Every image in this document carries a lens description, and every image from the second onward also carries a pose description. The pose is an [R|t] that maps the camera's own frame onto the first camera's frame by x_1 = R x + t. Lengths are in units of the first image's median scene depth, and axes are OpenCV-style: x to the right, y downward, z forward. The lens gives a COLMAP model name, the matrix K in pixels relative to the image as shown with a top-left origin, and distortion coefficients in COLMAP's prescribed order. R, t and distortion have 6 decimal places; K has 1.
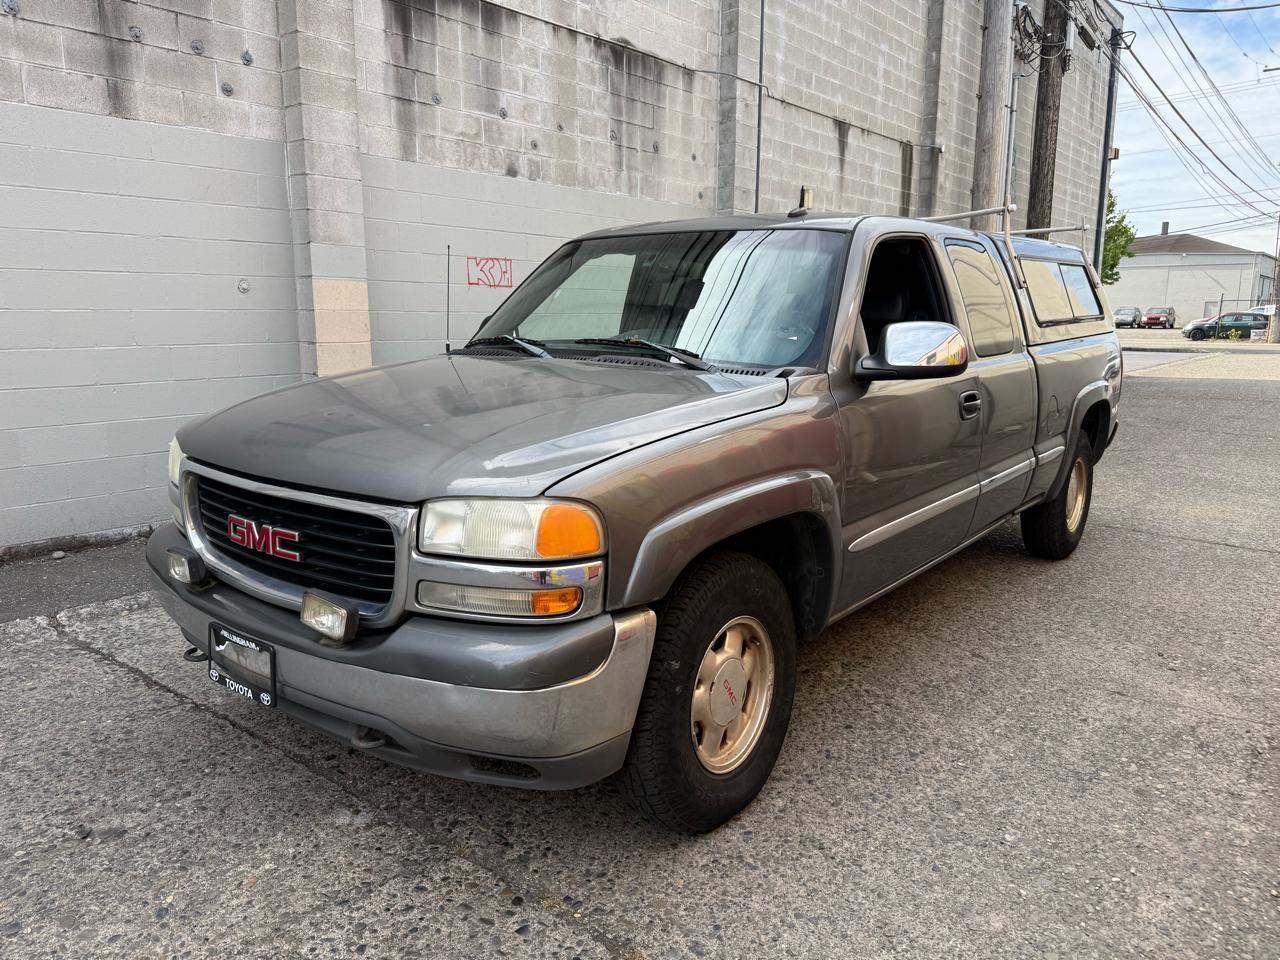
lens RADIAL K [[900.2, 0, 625.8], [0, 900.2, 493.6], [0, 0, 1]] dist [0.001951, -0.013581]
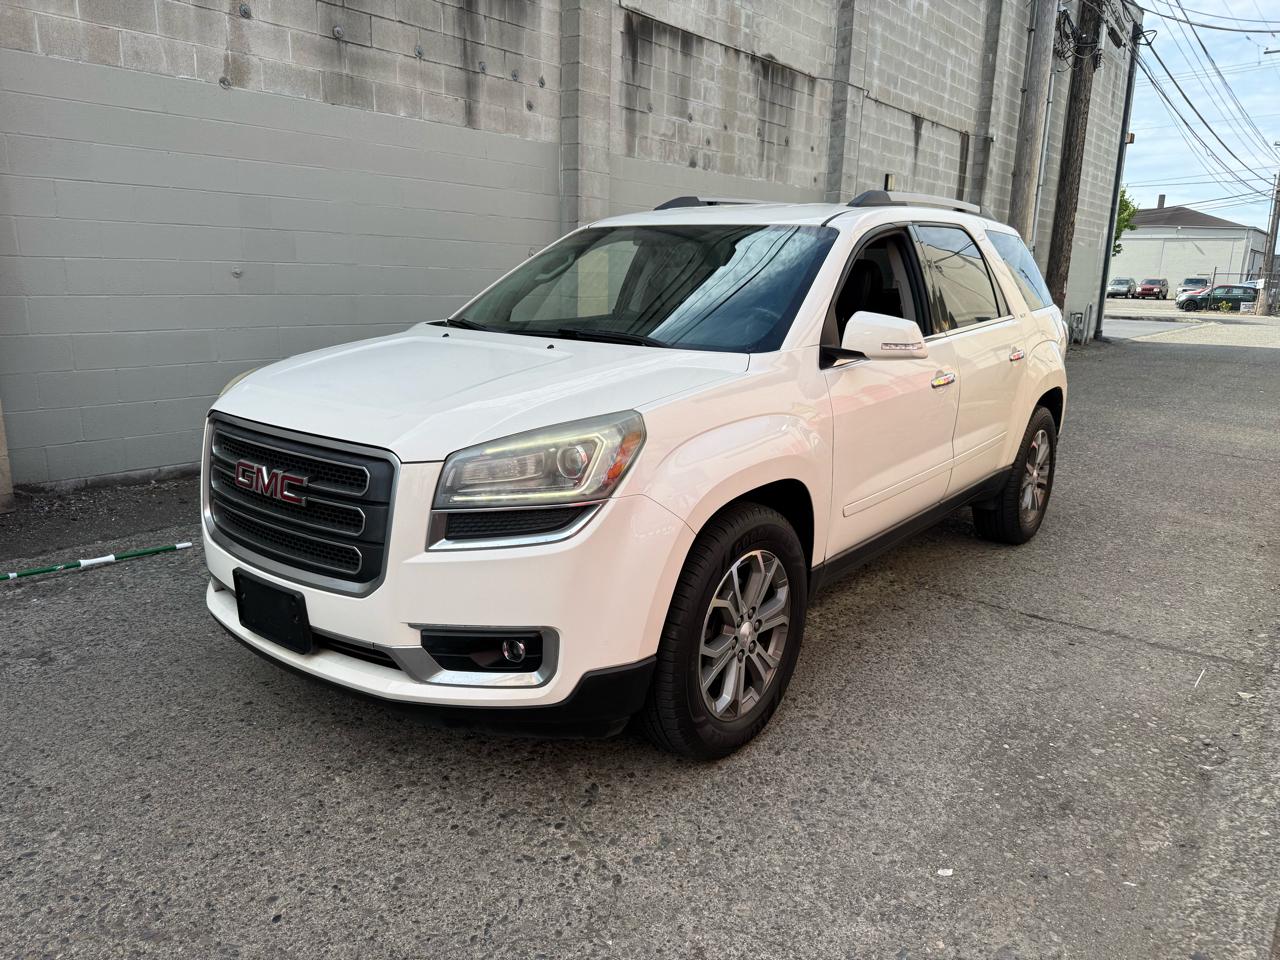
lens RADIAL K [[900.2, 0, 625.8], [0, 900.2, 493.6], [0, 0, 1]] dist [0.001951, -0.013581]
pose [[0.999680, 0.018217, 0.017553, -0.210825], [-0.018964, 0.998879, 0.043380, 0.052459], [-0.016743, -0.043699, 0.998904, -0.268110]]
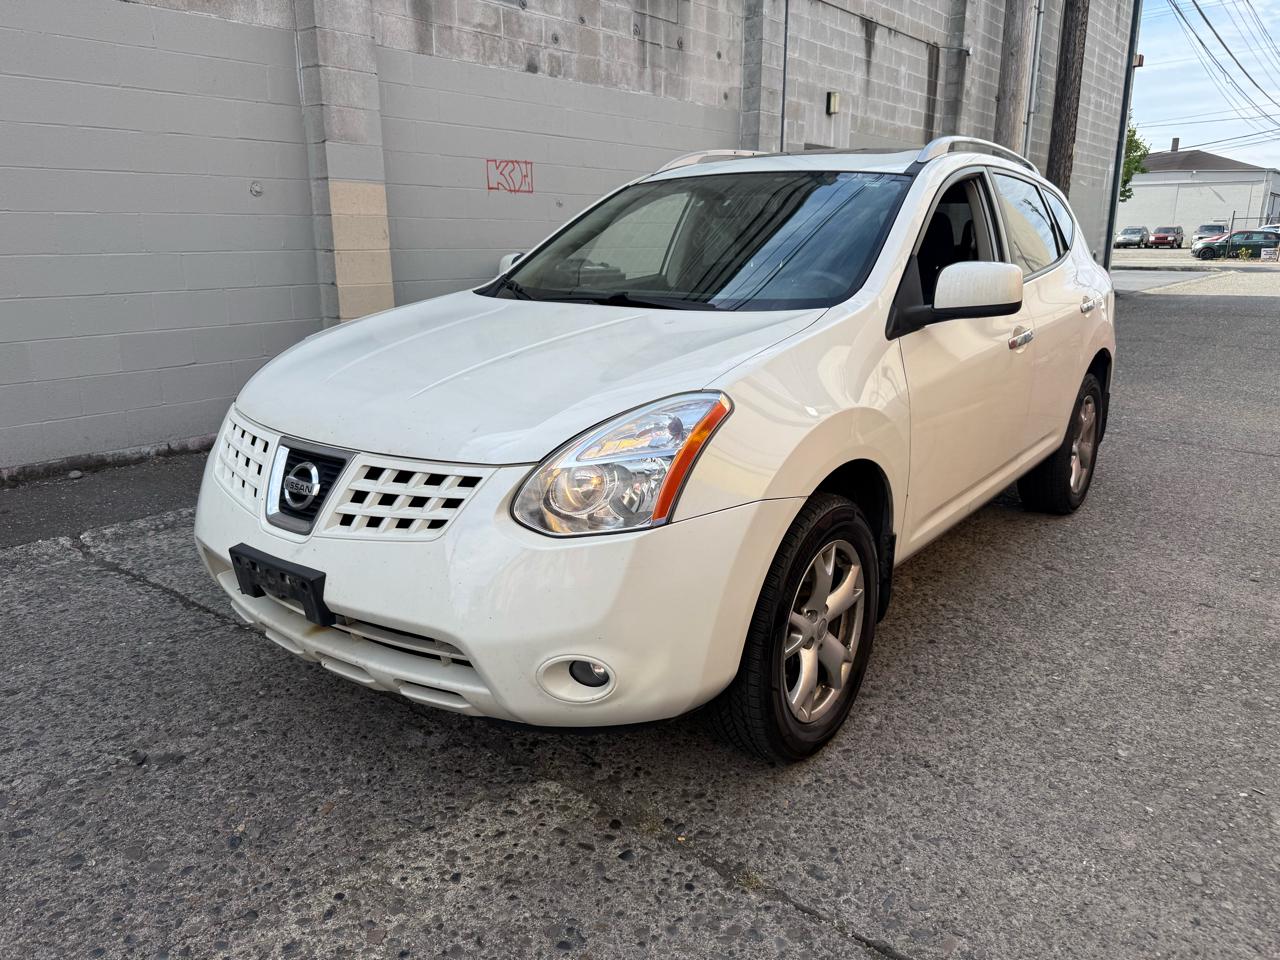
lens RADIAL K [[901.0, 0, 631.7], [0, 901.0, 486.9], [0, 0, 1]] dist [-0.004070, -0.005326]
pose [[0.999929, -0.007802, 0.009050, -0.030999], [0.007123, 0.997321, 0.072807, 0.009999], [-0.009594, -0.072737, 0.997305, 0.026651]]
